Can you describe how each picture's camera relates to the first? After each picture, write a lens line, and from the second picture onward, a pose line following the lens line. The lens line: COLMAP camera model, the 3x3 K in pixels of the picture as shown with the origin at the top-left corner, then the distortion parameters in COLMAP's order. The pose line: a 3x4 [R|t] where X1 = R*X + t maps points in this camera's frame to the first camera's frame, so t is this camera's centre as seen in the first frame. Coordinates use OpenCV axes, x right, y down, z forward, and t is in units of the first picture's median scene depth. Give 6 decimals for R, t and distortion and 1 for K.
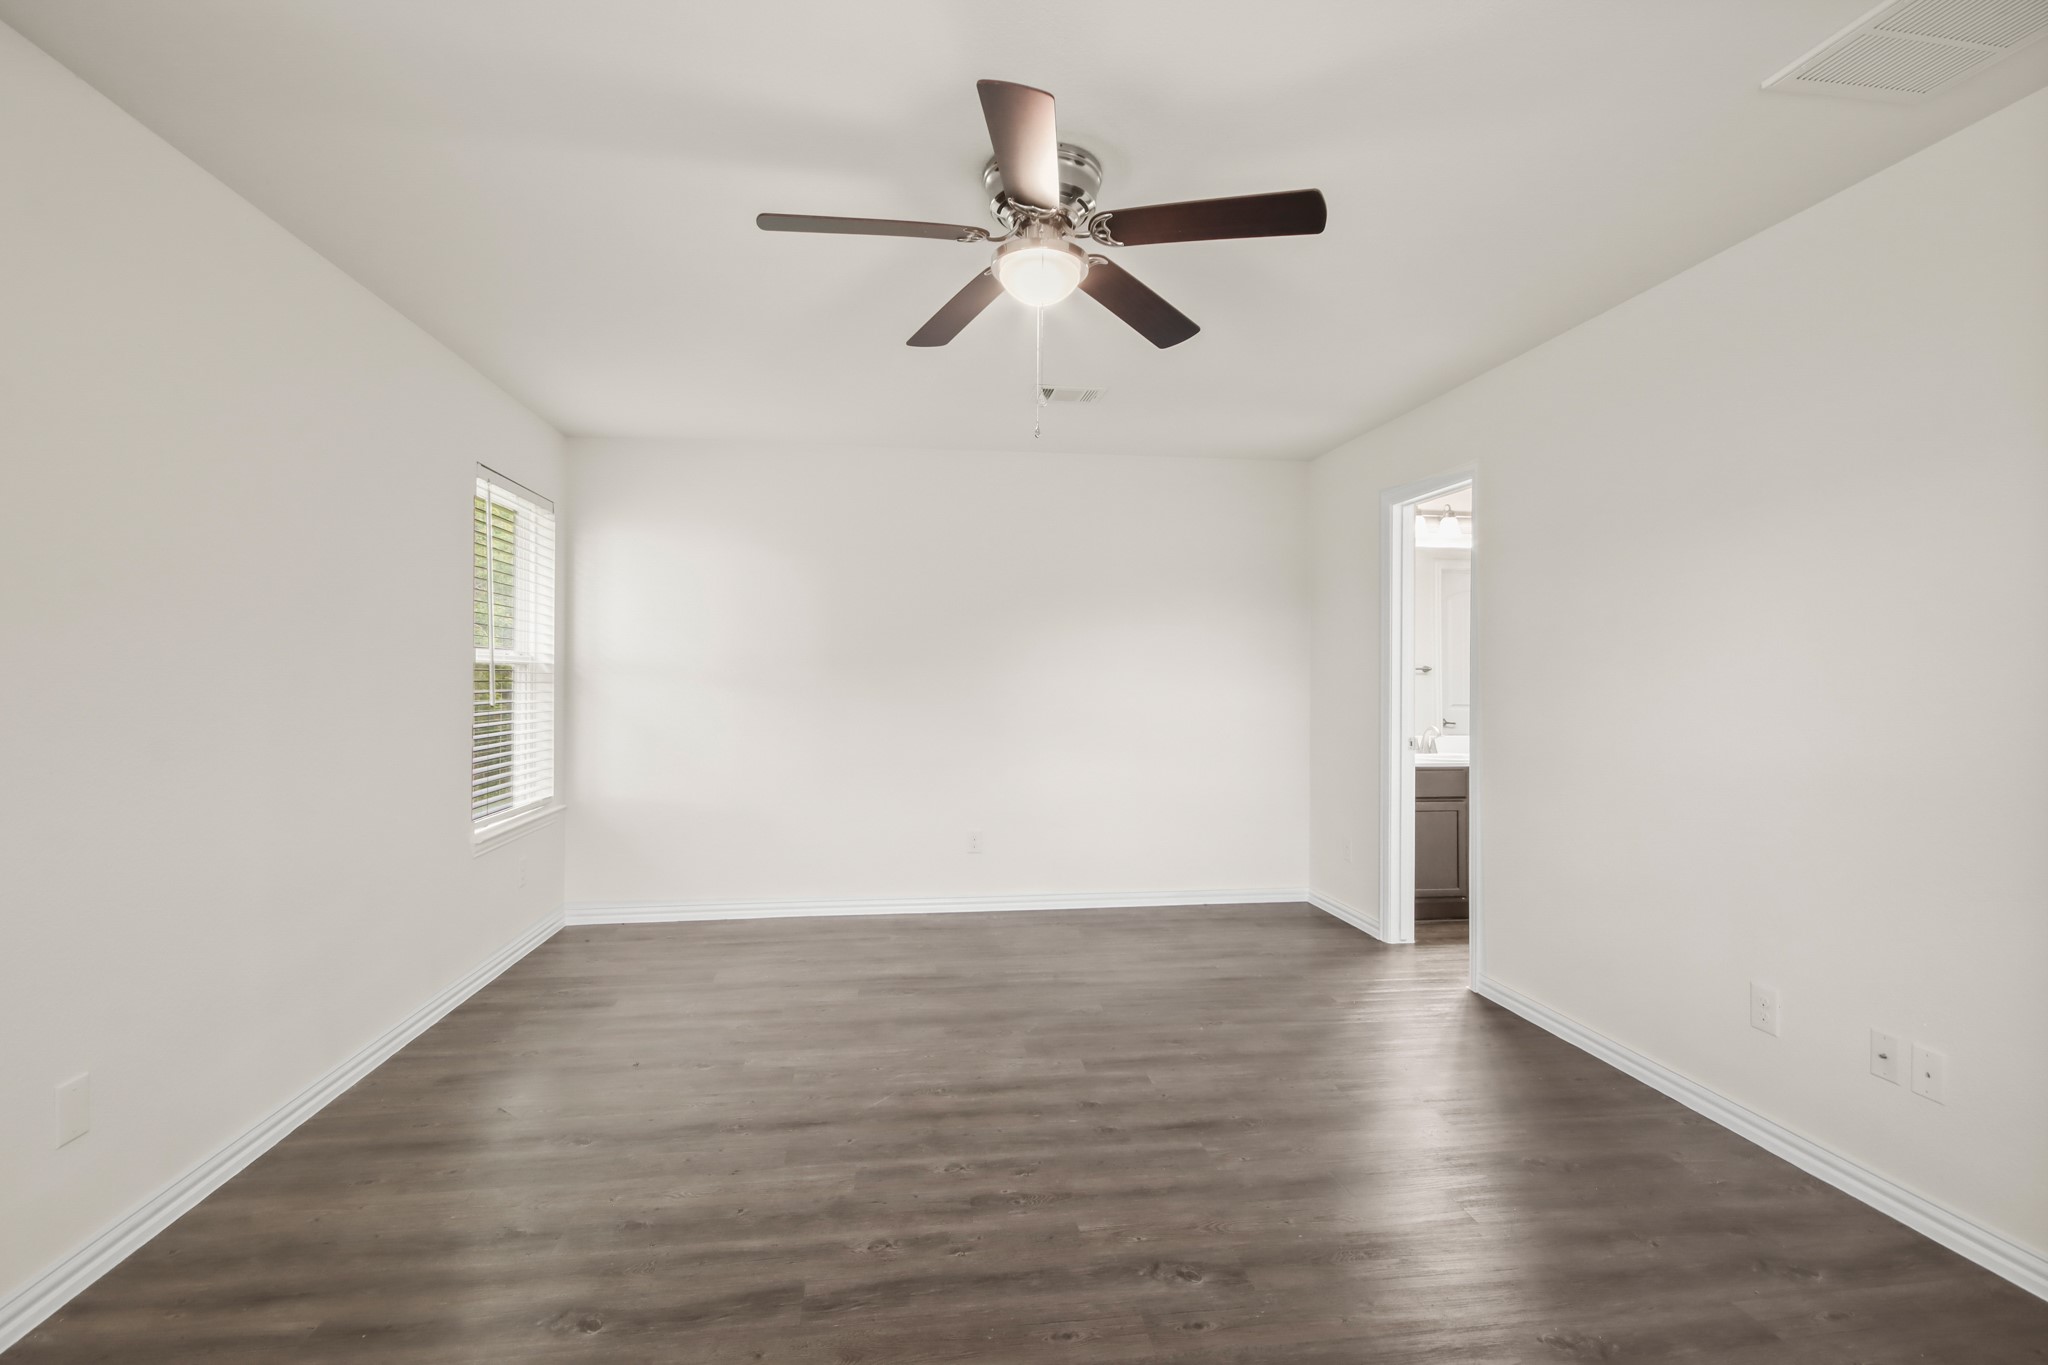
lens RADIAL K [[952.4, 0, 1013.7], [0, 952.4, 674.4], [0, 0, 1]] dist [0.016159, -0.001410]
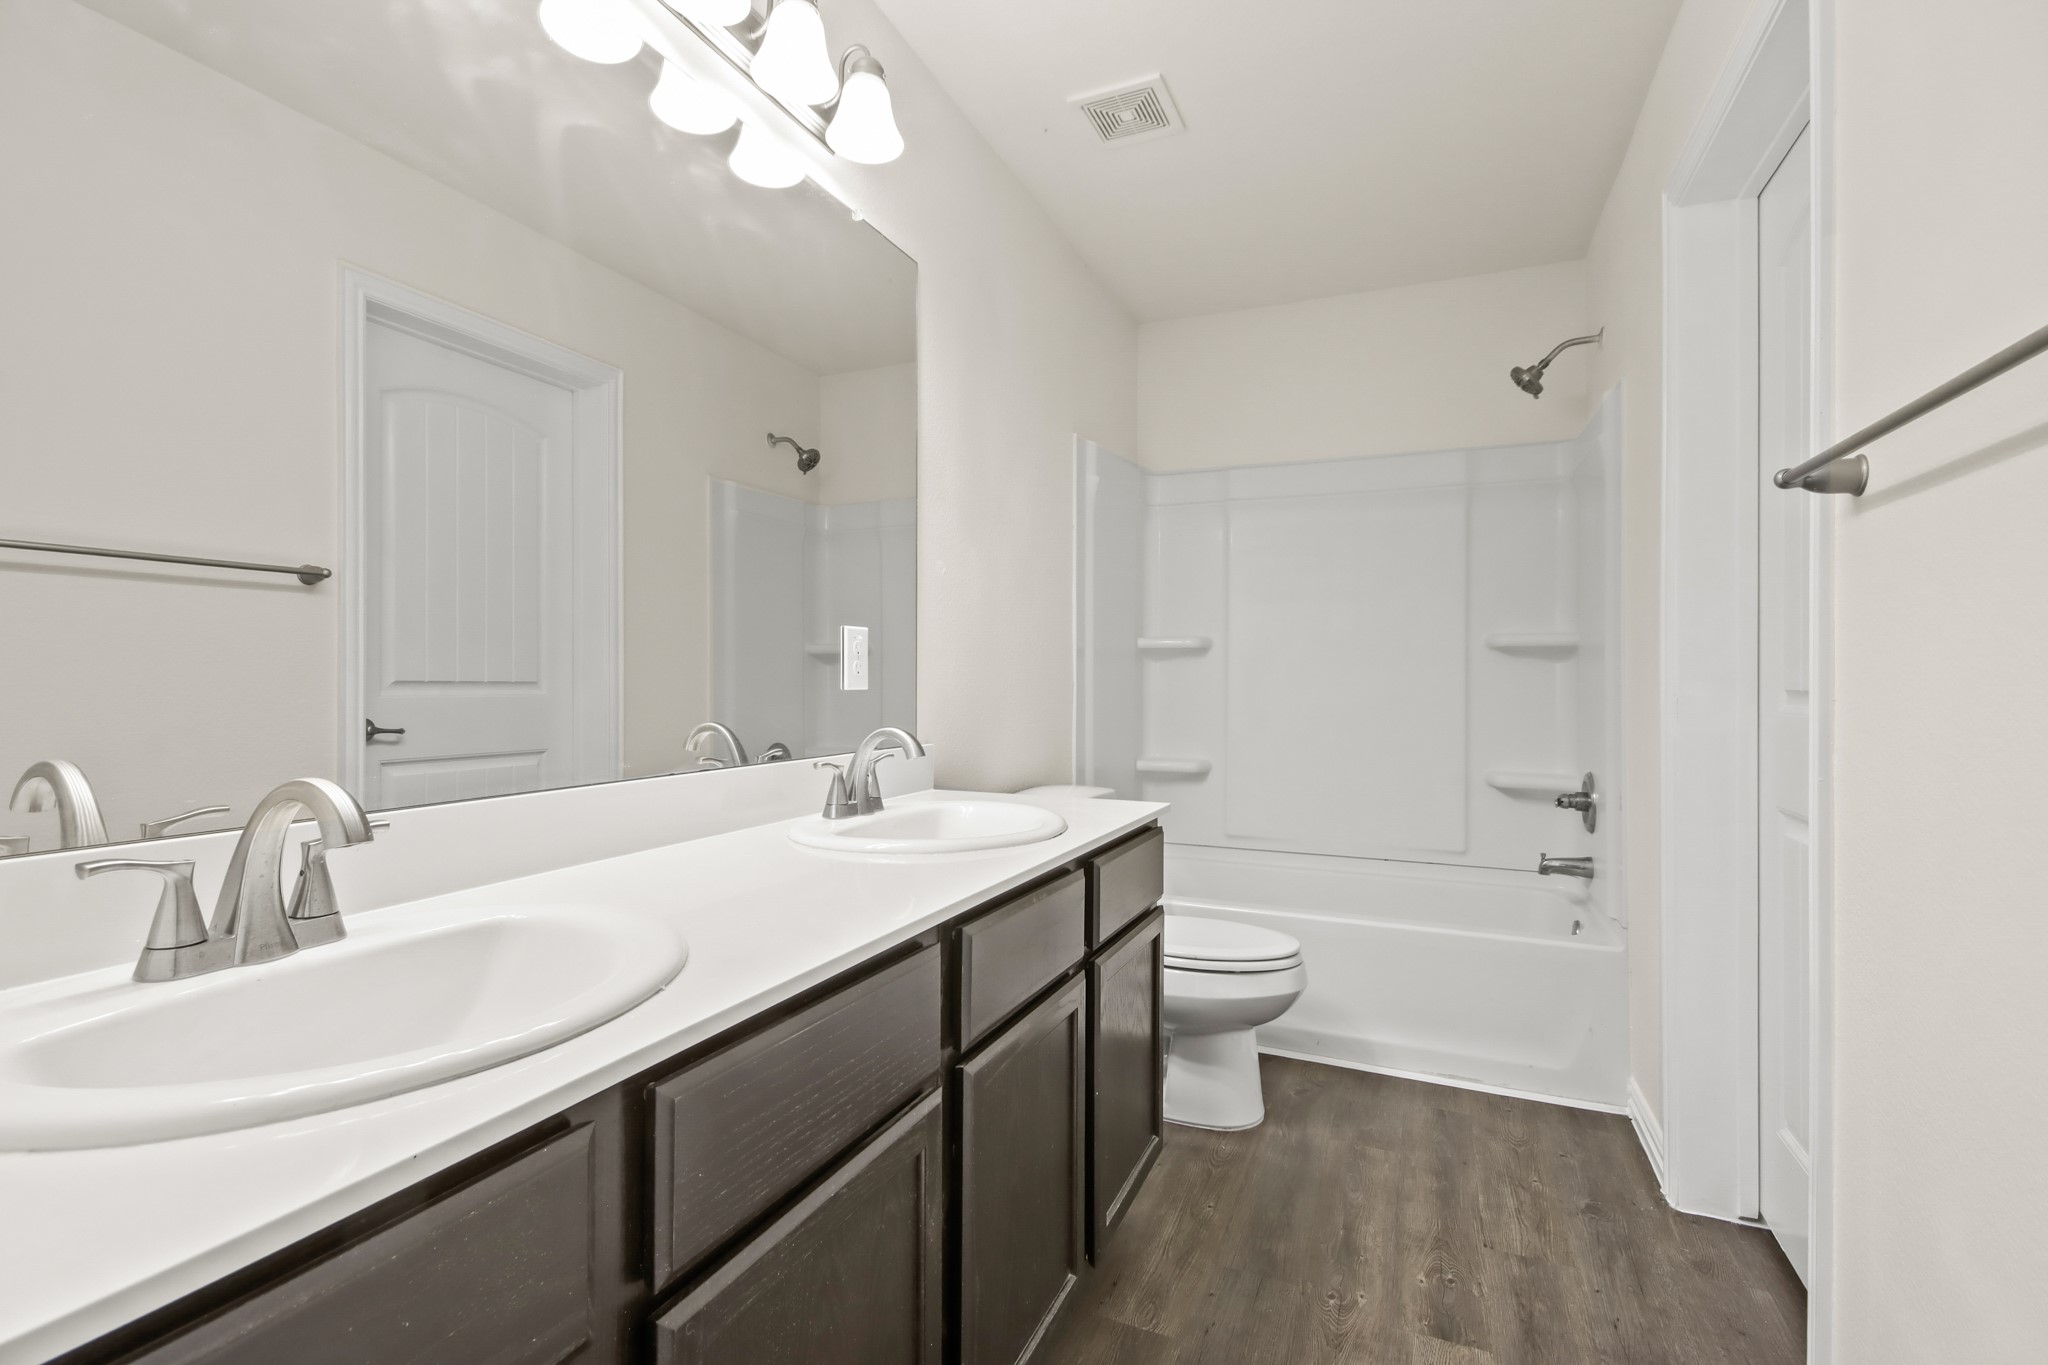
lens RADIAL K [[952.4, 0, 1013.7], [0, 952.4, 674.4], [0, 0, 1]] dist [0.016159, -0.001410]
pose [[0.521163, -0.000011, 0.853457, 0.576070], [-0.004521, 0.999986, 0.002774, 0.058449], [-0.853445, -0.005304, 0.521156, 1.296190]]
